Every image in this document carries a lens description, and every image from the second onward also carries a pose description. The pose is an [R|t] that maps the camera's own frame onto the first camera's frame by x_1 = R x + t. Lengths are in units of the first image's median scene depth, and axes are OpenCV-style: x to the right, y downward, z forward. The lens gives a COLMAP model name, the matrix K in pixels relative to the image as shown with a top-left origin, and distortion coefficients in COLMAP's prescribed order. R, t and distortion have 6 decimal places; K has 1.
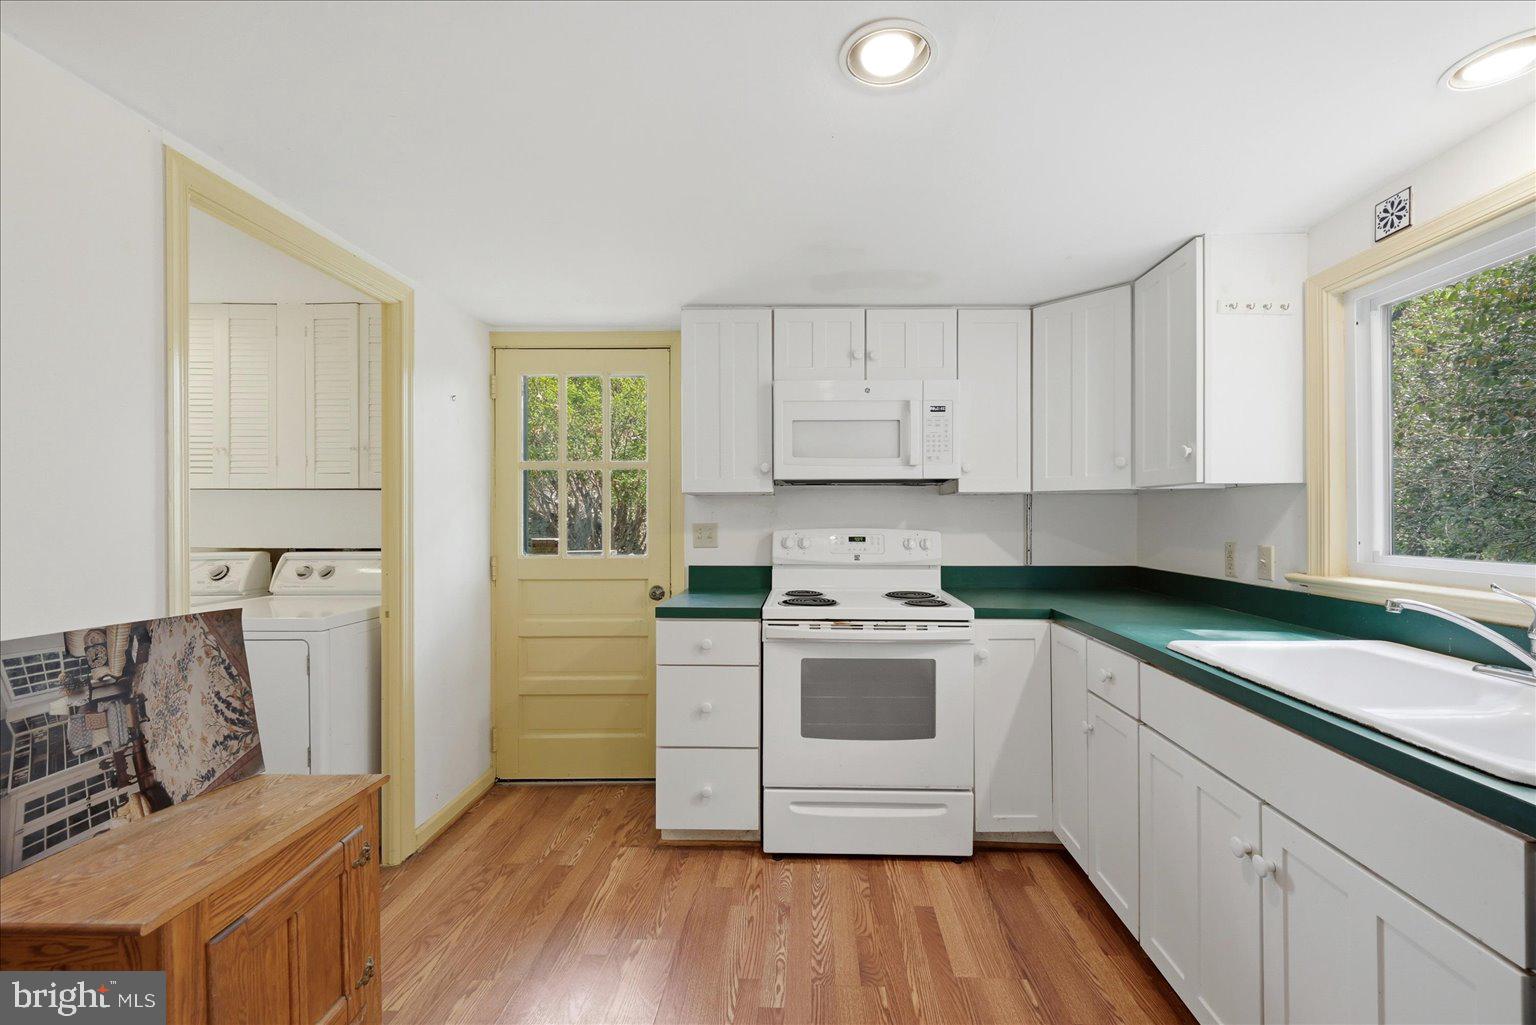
lens RADIAL K [[635.9, 0, 776.6], [0, 635.9, 518.0], [0, 0, 1]] dist [-0.001740, 0.000091]
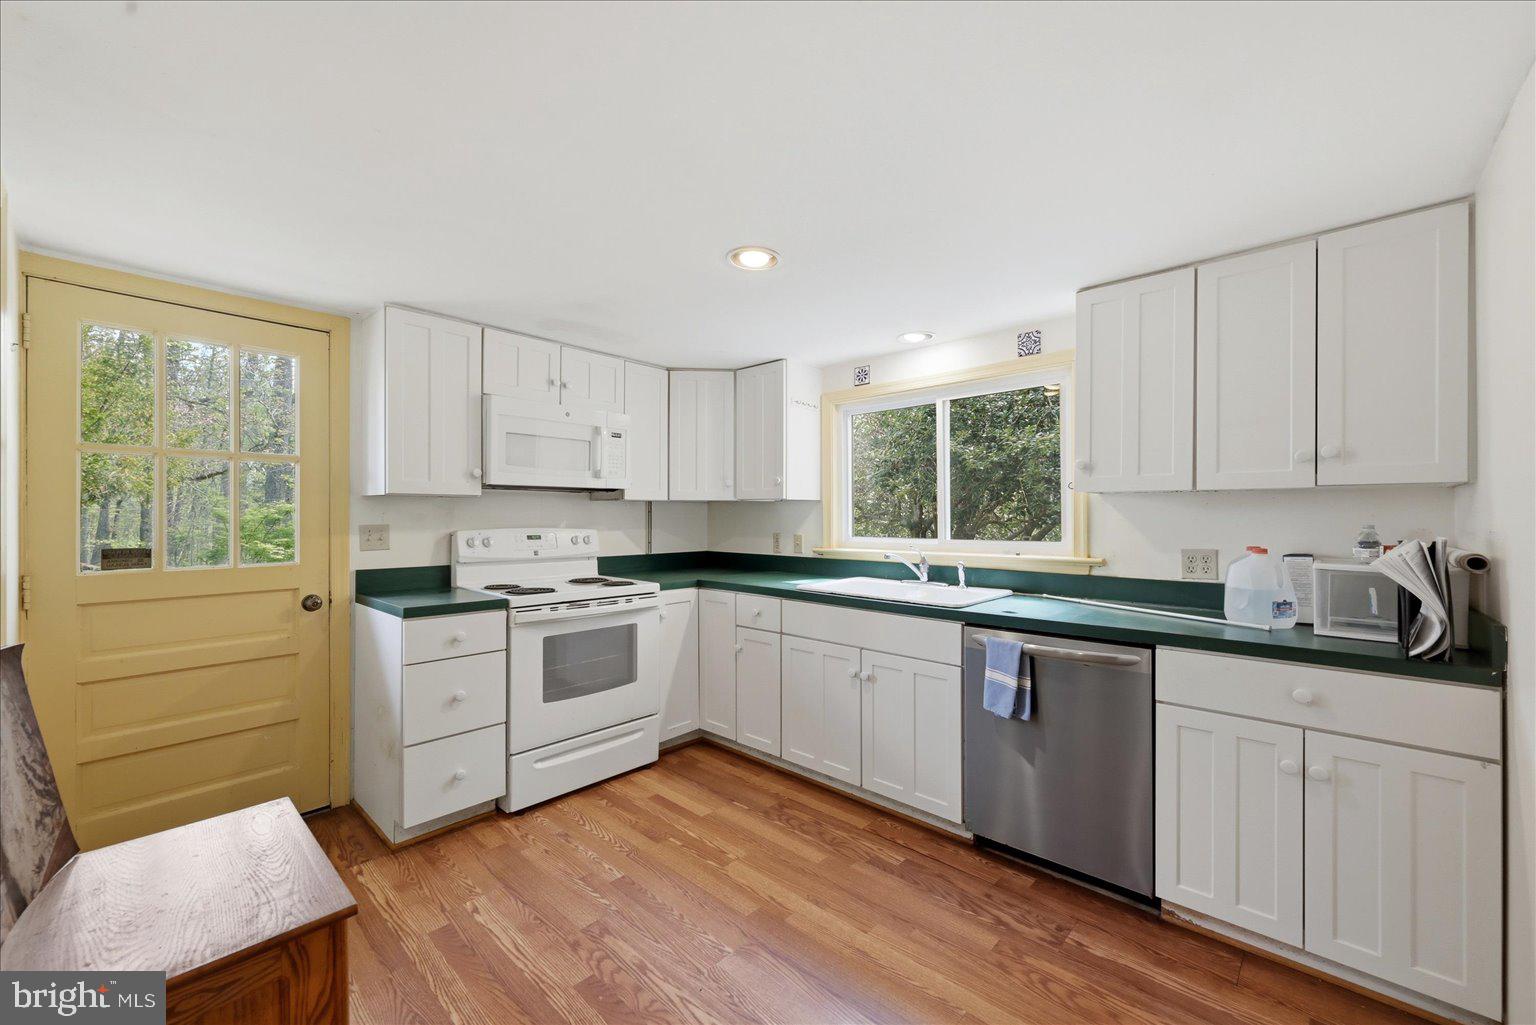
lens RADIAL K [[635.9, 0, 776.6], [0, 635.9, 518.0], [0, 0, 1]] dist [-0.001740, 0.000091]
pose [[0.639138, 0.000000, 0.769092, -0.597632], [0.000077, 1.000000, -0.000064, -0.002014], [-0.769092, 0.000100, 0.639138, -0.096038]]
